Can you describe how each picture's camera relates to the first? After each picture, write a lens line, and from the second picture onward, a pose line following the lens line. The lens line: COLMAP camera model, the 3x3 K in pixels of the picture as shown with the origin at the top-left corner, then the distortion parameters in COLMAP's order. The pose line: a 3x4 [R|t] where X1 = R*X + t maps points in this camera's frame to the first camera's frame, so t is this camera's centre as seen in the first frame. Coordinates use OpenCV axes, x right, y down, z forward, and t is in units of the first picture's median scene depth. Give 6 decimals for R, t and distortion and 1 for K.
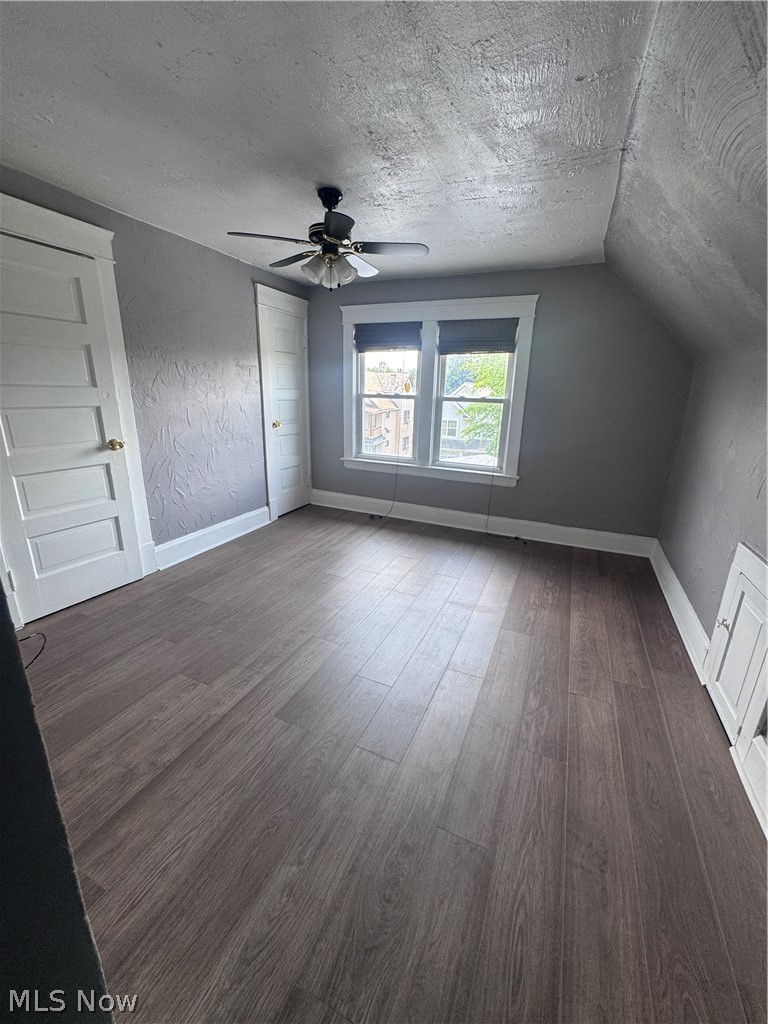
lens RADIAL K [[409.4, 0, 384.0], [0, 409.4, 512.0], [0, 0, 1]] dist [0.001232, 0.000007]
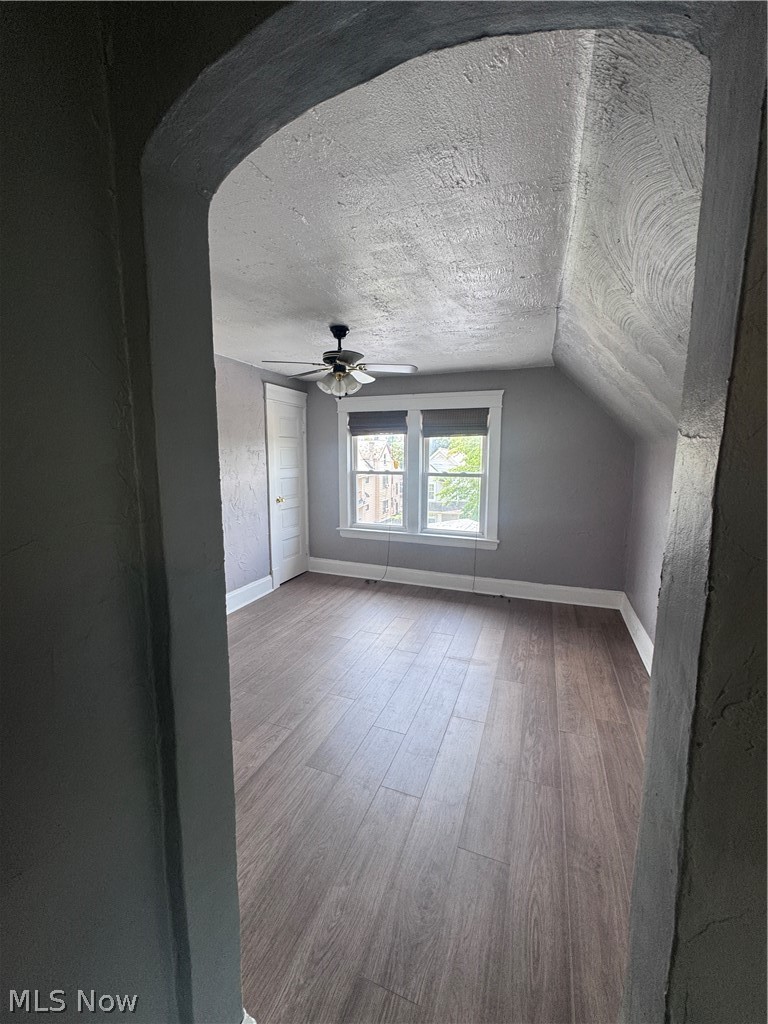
lens RADIAL K [[409.4, 0, 384.0], [0, 409.4, 512.0], [0, 0, 1]] dist [0.001232, 0.000007]
pose [[0.998252, -0.028203, 0.051945, -0.069032], [0.035747, 0.987955, -0.150553, -0.009386], [-0.047073, 0.152147, 0.987236, -0.174485]]
